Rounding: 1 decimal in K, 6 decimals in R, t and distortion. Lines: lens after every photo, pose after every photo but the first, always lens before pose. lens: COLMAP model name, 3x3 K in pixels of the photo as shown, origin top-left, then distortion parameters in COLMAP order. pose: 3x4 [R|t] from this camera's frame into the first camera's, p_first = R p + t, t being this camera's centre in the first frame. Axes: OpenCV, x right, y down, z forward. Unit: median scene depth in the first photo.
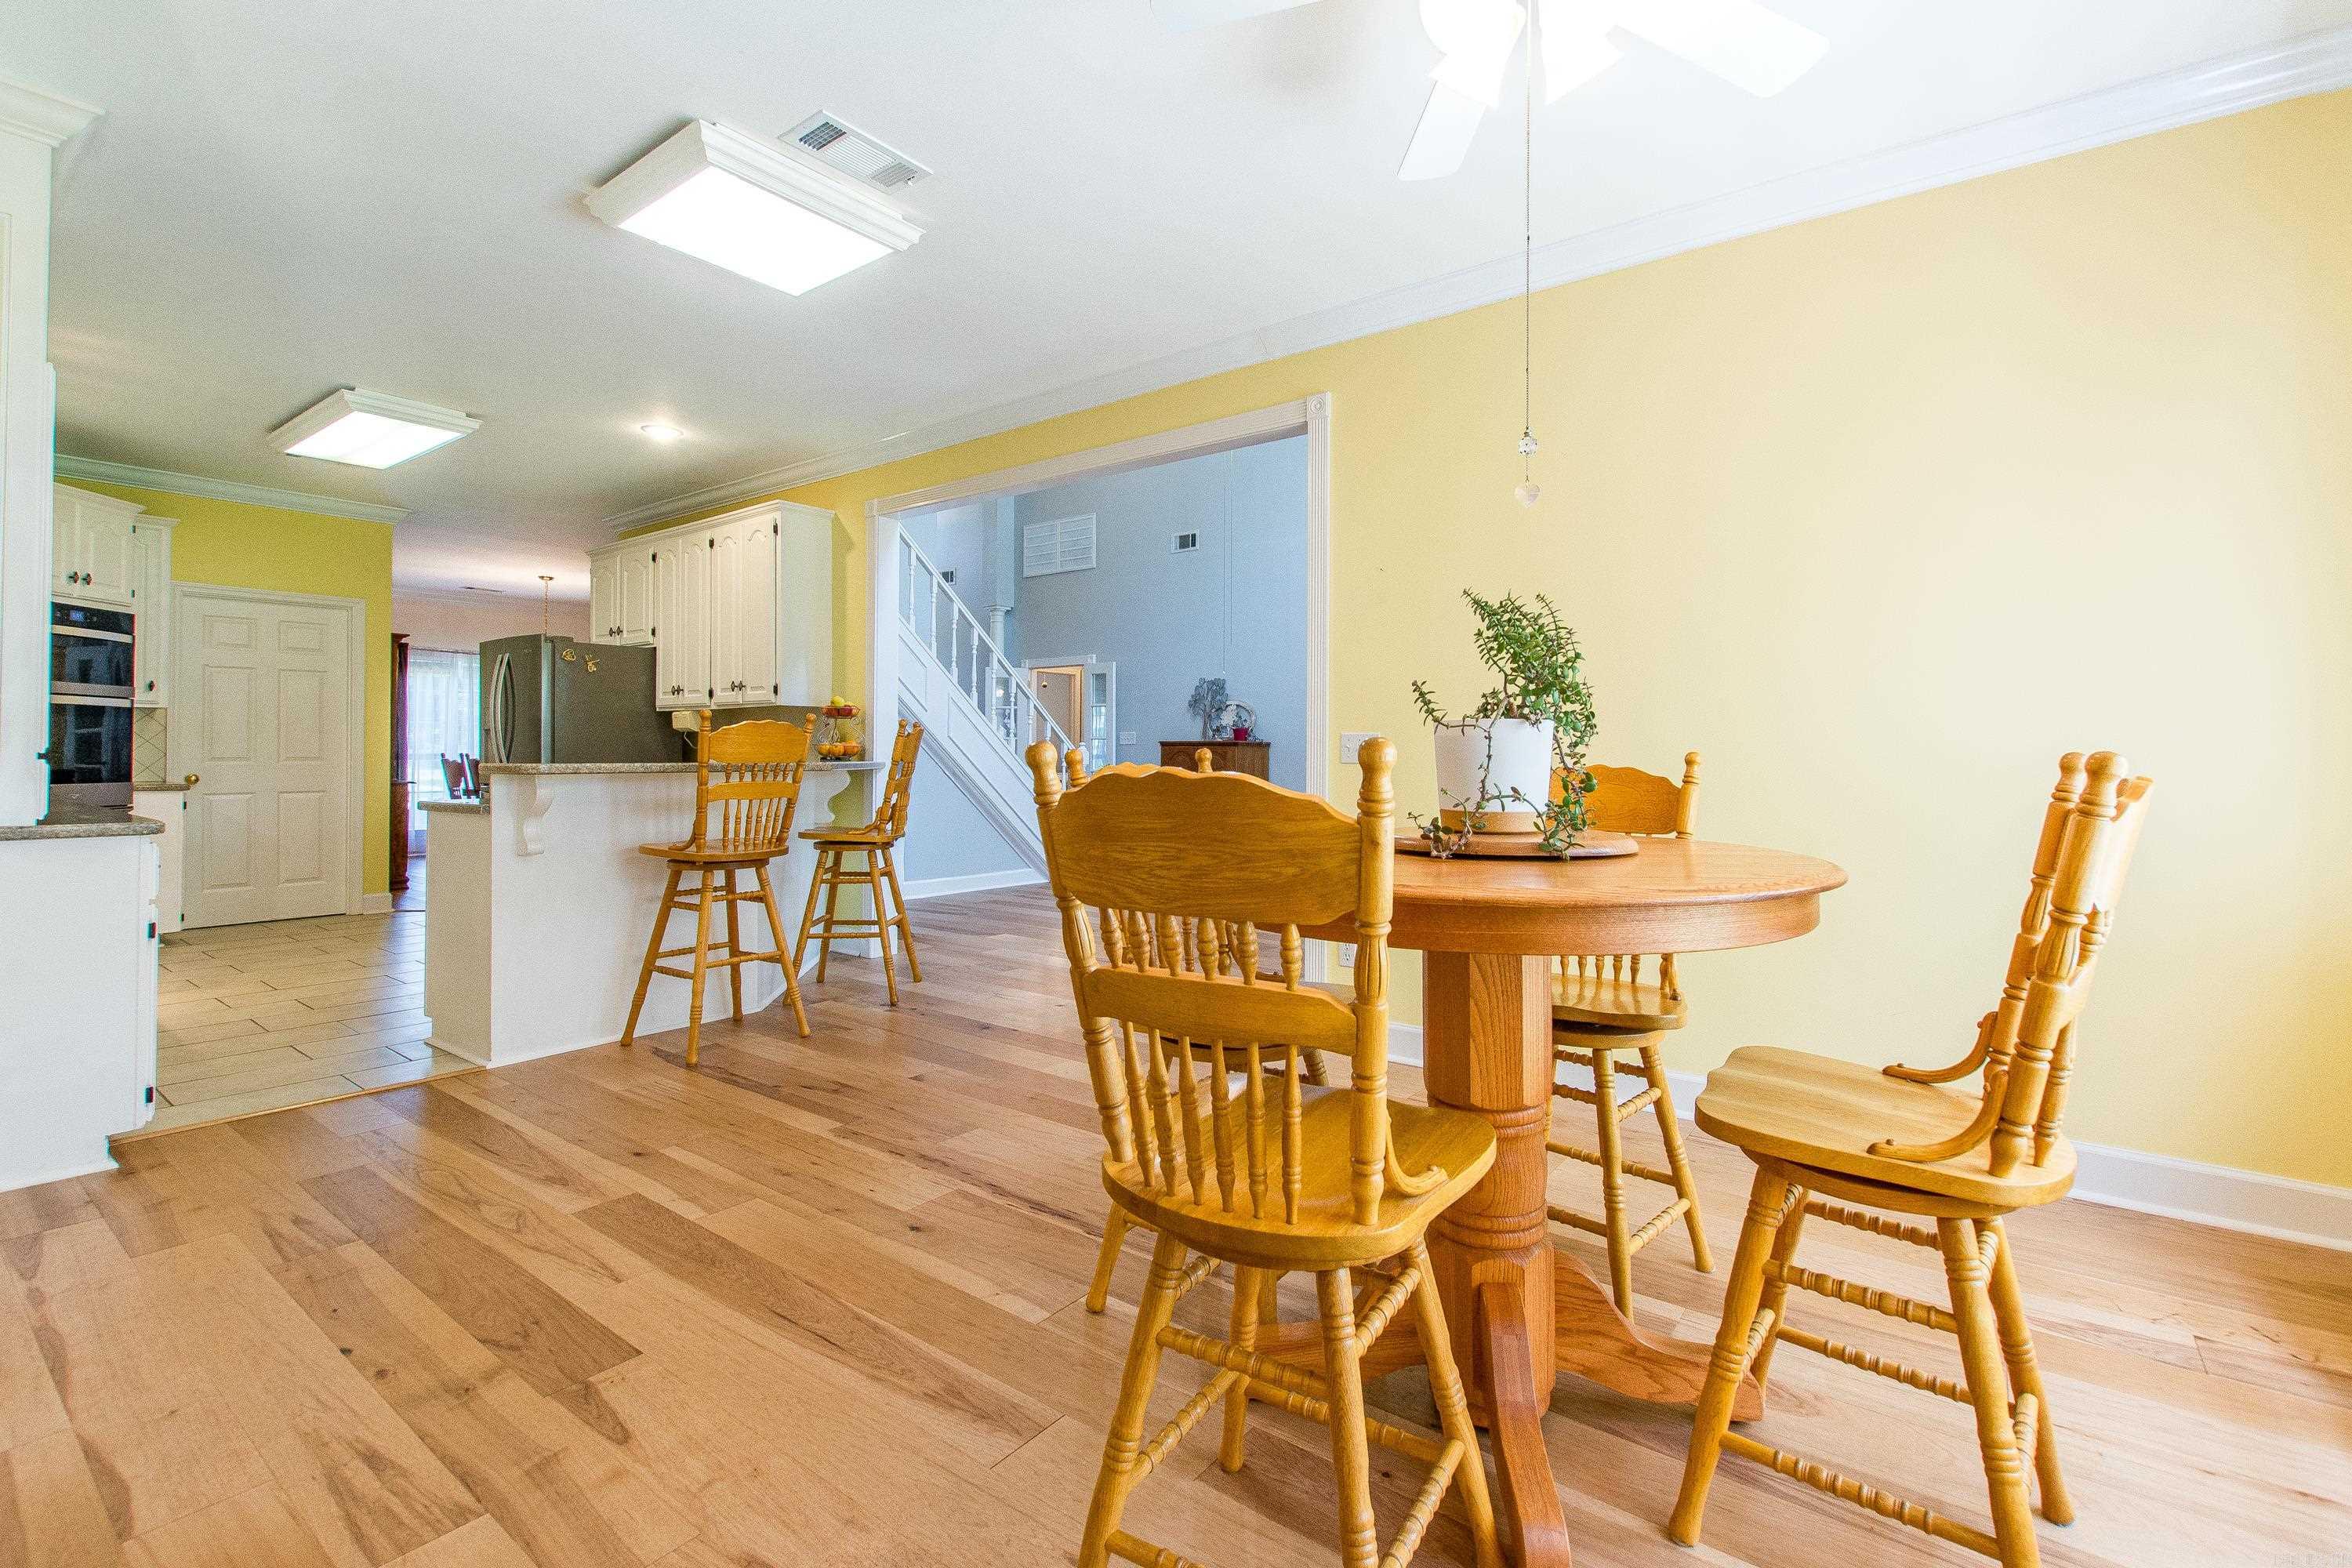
lens RADIAL K [[1050.9, 0, 1217.0], [0, 1050.9, 742.4], [0, 0, 1]] dist [0.002925, -0.000530]
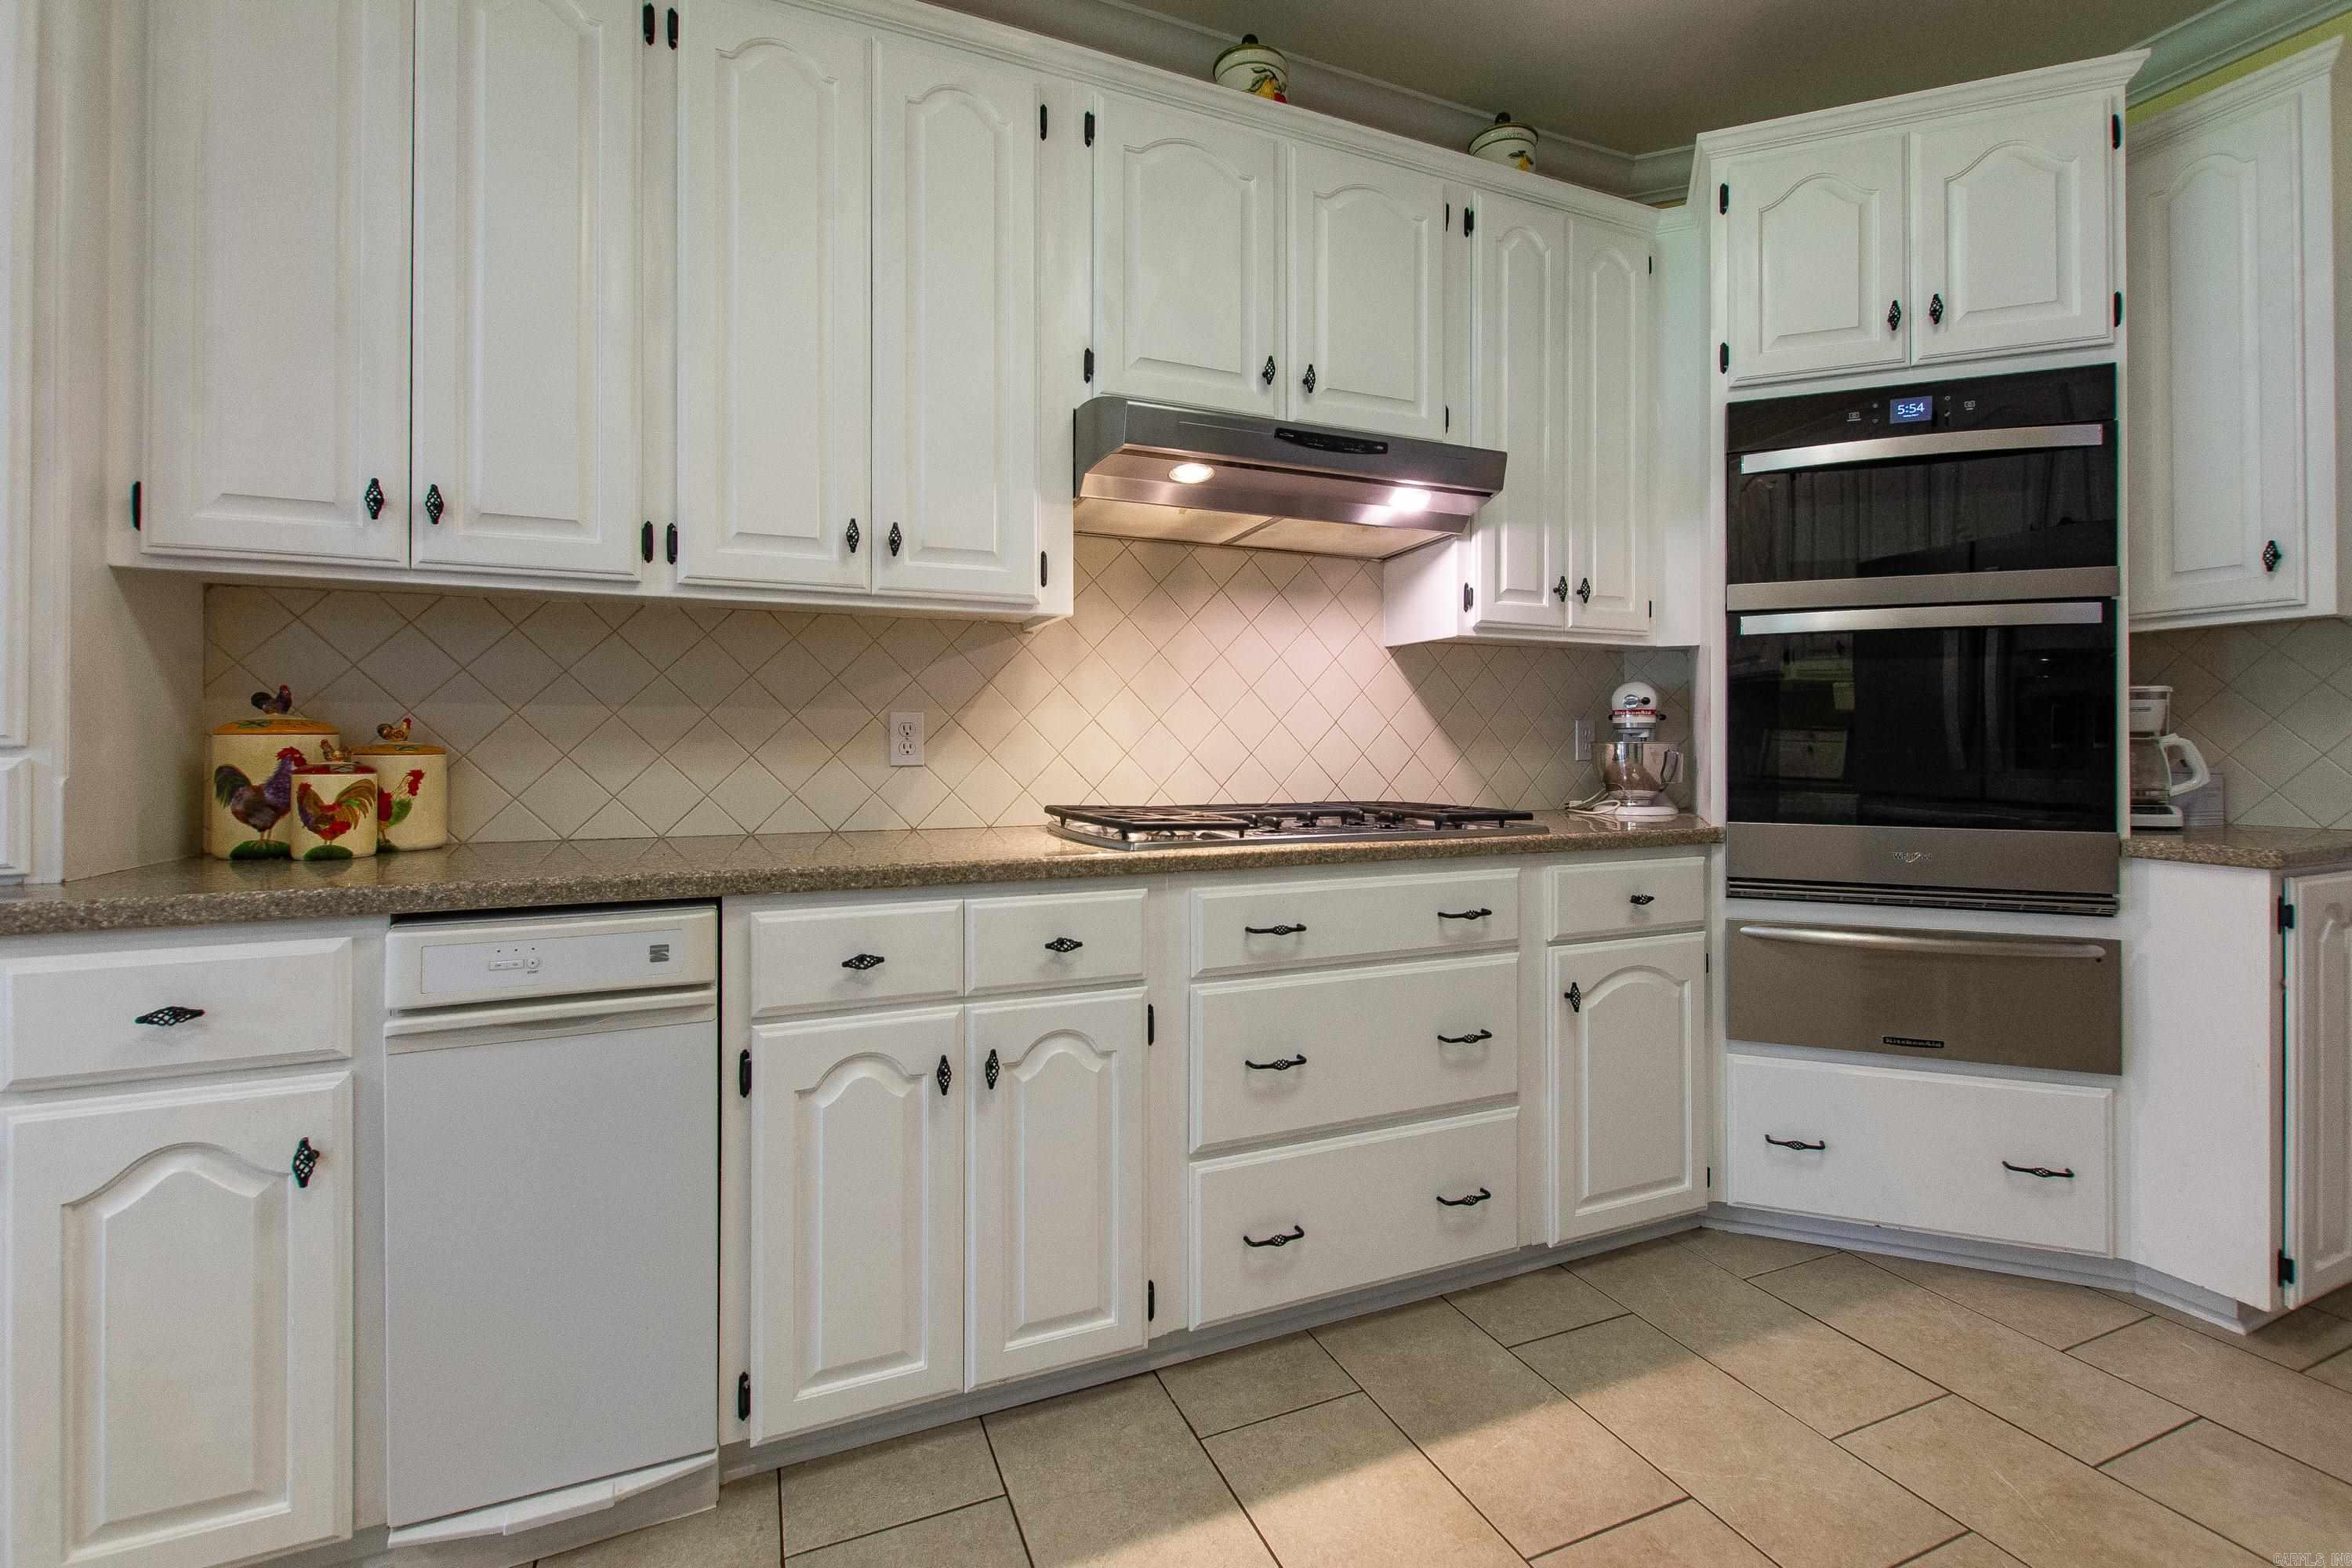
lens RADIAL K [[1044.5, 0, 1184.2], [0, 1044.5, 741.6], [0, 0, 1]] dist [0.001560, -0.000111]
pose [[-0.511200, -0.003022, -0.859456, -0.570102], [0.006236, 0.999954, -0.007226, 0.007194], [0.859439, -0.009054, -0.511158, 0.916459]]
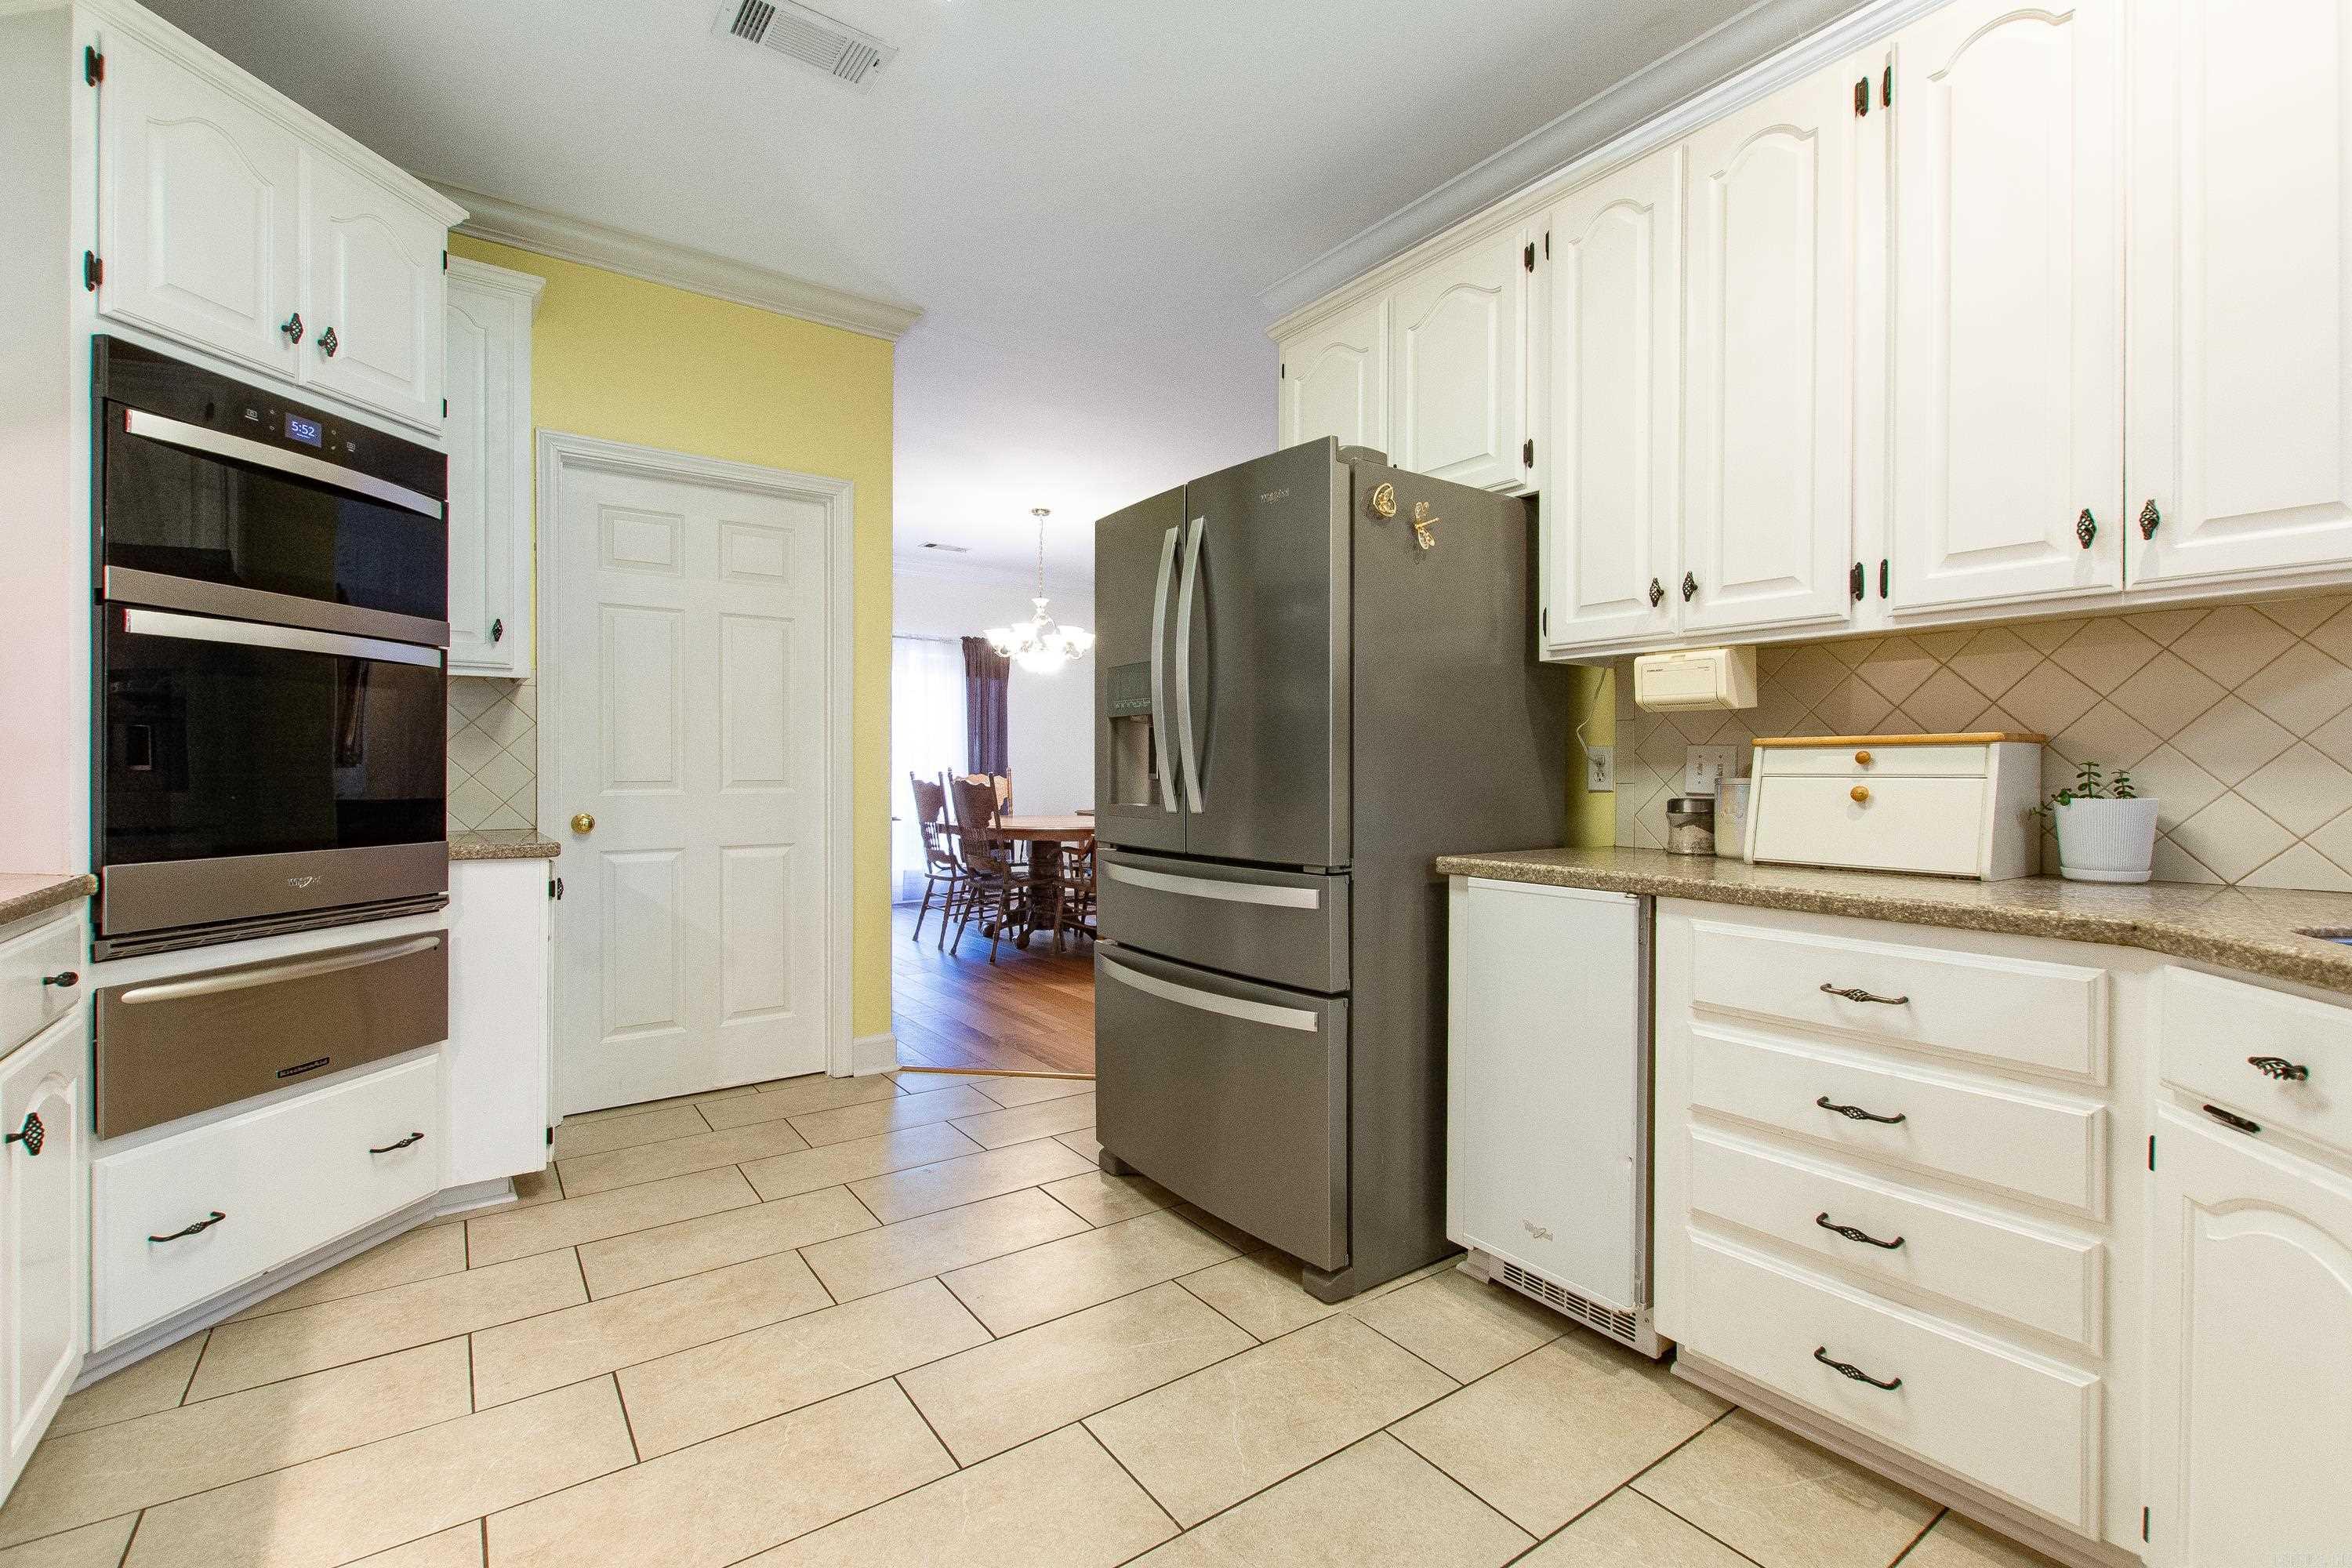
lens RADIAL K [[1037.6, 0, 1181.3], [0, 1037.6, 777.6], [0, 0, 1]] dist [0.000152, -0.000278]
pose [[0.948015, 0.004353, -0.318197, -0.612130], [0.000170, 0.999899, 0.014186, 0.005300], [0.318227, -0.013503, 0.947919, 0.697737]]
